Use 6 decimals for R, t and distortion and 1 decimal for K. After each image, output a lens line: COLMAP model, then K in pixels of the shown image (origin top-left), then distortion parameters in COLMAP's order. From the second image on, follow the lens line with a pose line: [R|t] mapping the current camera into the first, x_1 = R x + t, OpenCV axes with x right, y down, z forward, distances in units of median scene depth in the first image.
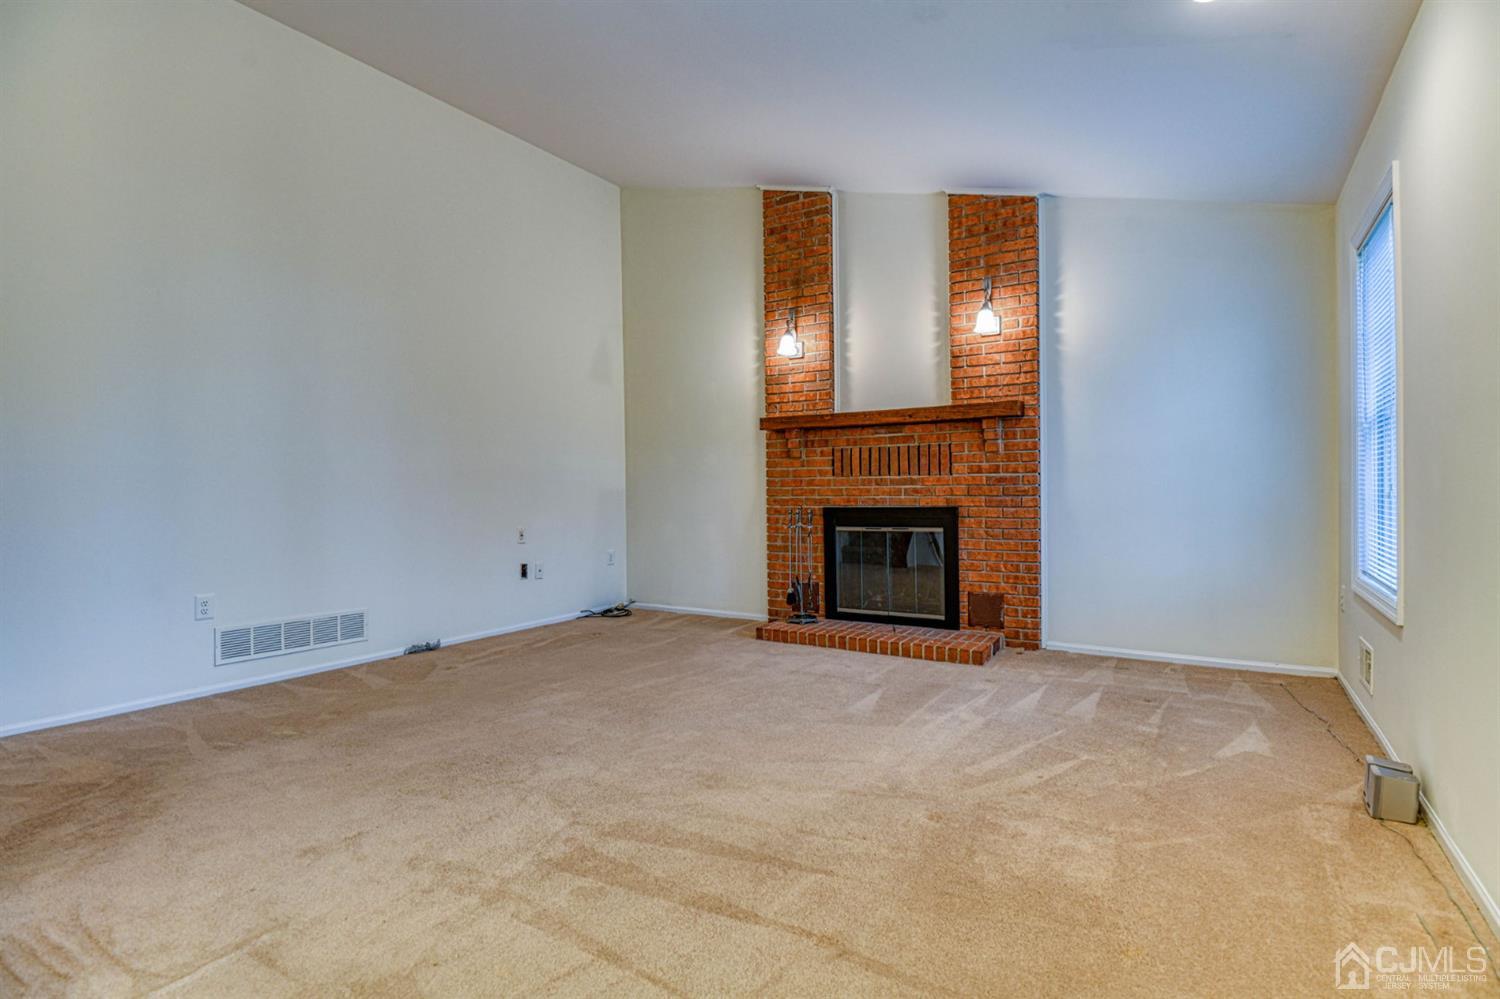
lens RADIAL K [[753.1, 0, 758.6], [0, 753.1, 493.3], [0, 0, 1]] dist [-0.005603, -0.001544]
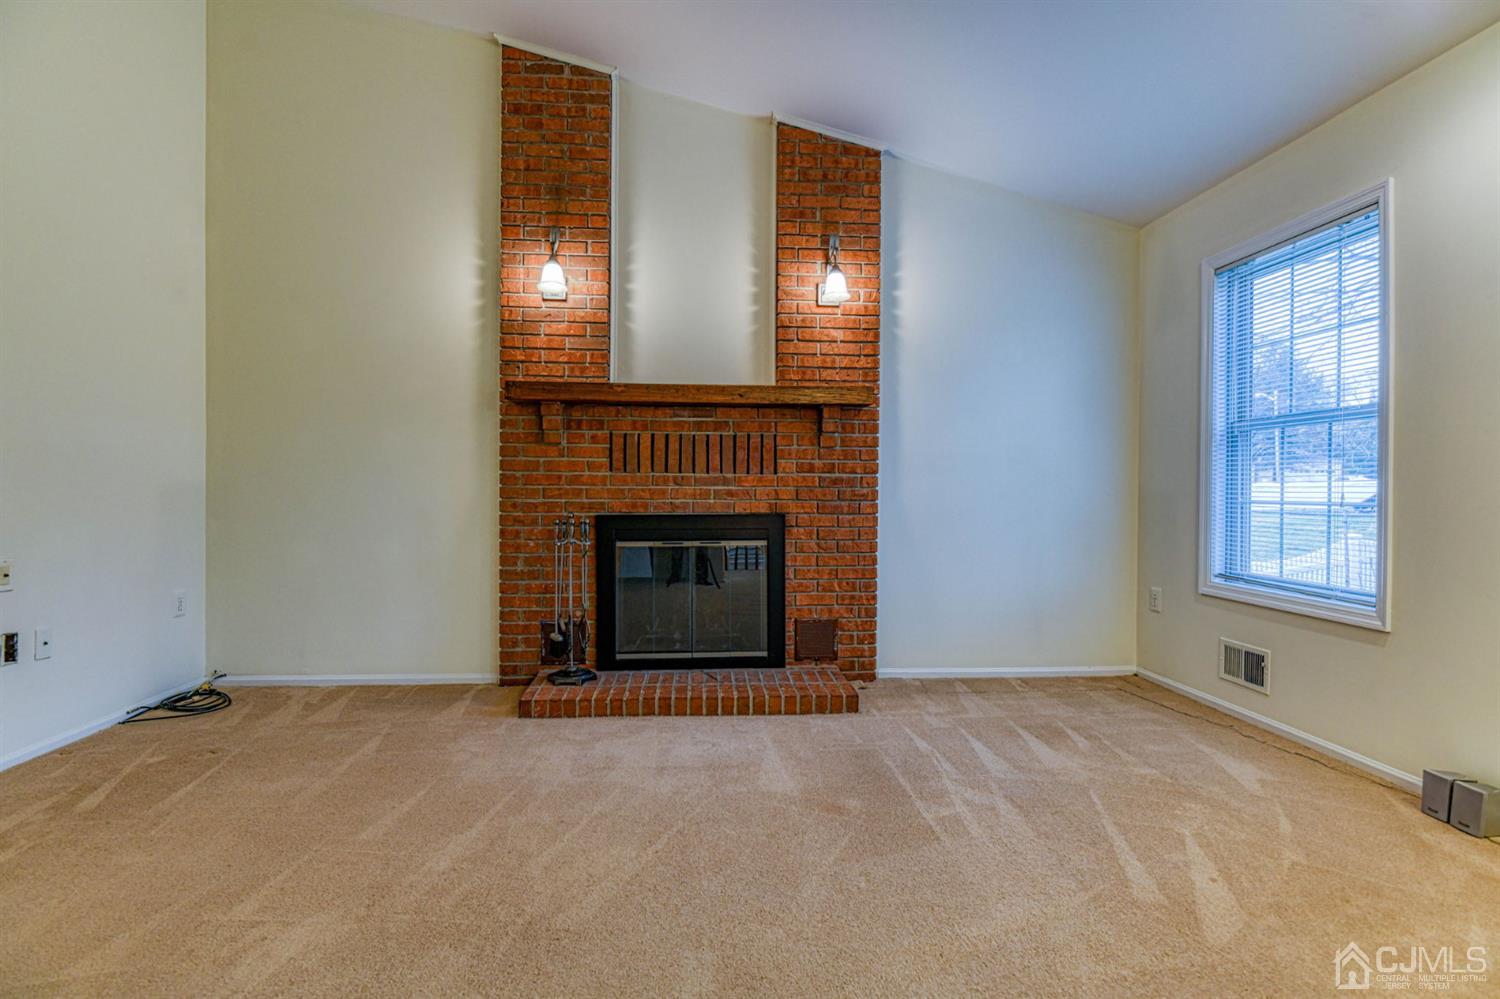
lens RADIAL K [[759.8, 0, 755.1], [0, 759.8, 495.4], [0, 0, 1]] dist [-0.011600, -0.001812]
pose [[0.803505, 0.009543, 0.595222, -0.236872], [-0.010055, 0.999946, -0.002458, 0.000623], [-0.595214, -0.004010, 0.803557, 0.358982]]
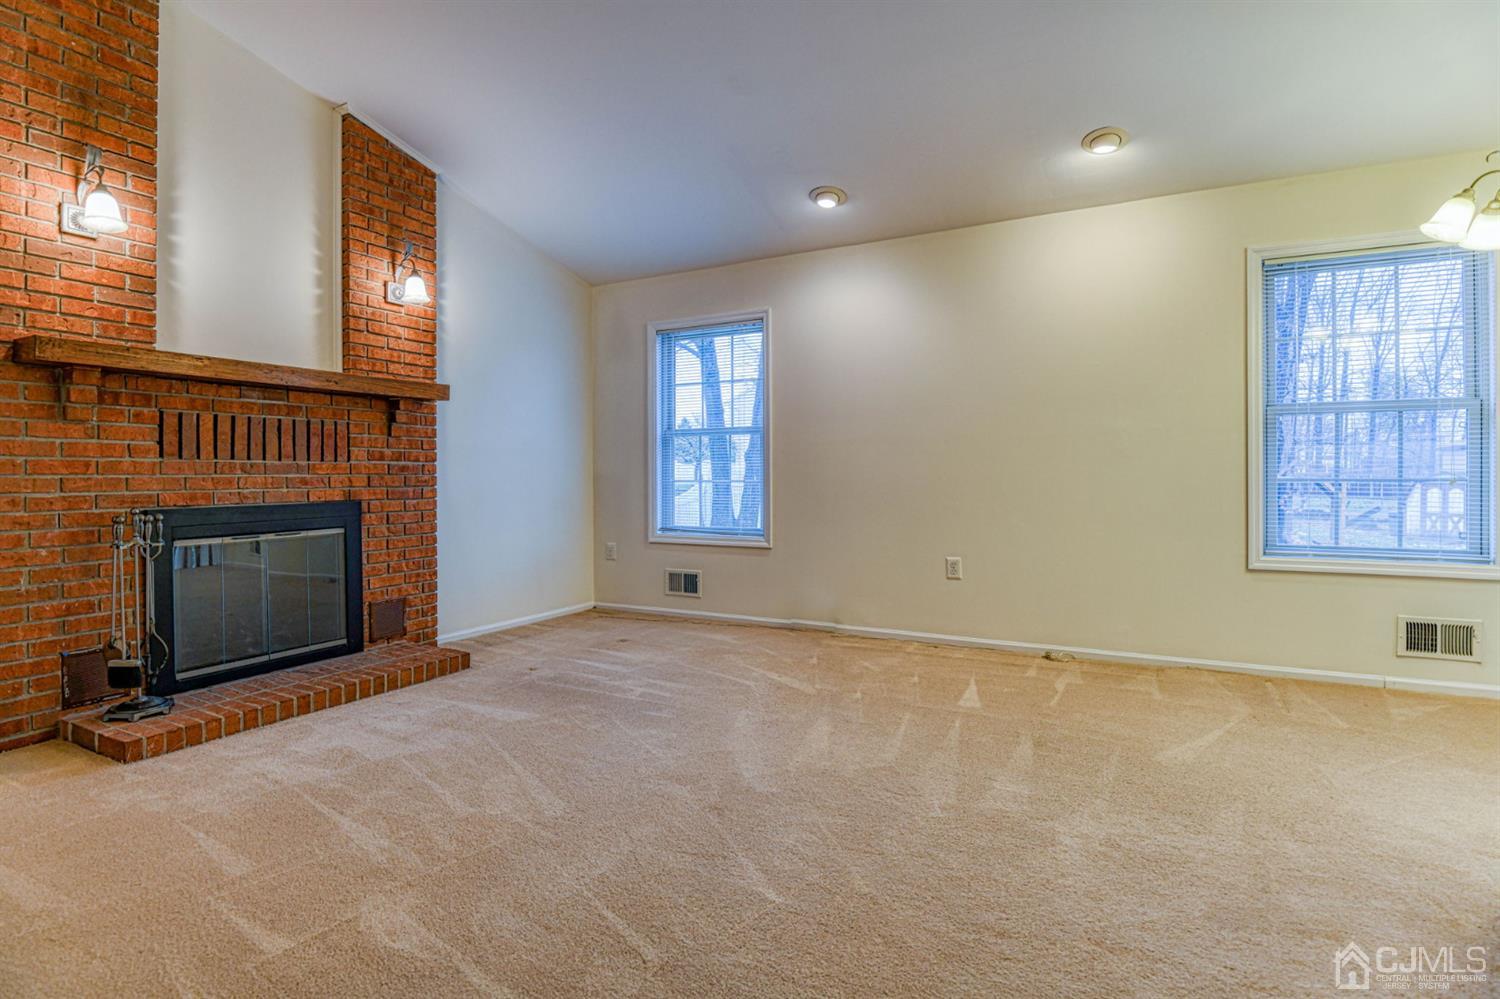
lens RADIAL K [[744.0, 0, 764.3], [0, 744.0, 481.6], [0, 0, 1]] dist [-0.003865, -0.010257]
pose [[-0.075744, 0.001065, 0.997127, -0.559052], [0.011657, 0.999932, -0.000183, 0.002398], [-0.997059, 0.011610, -0.075752, 0.606333]]
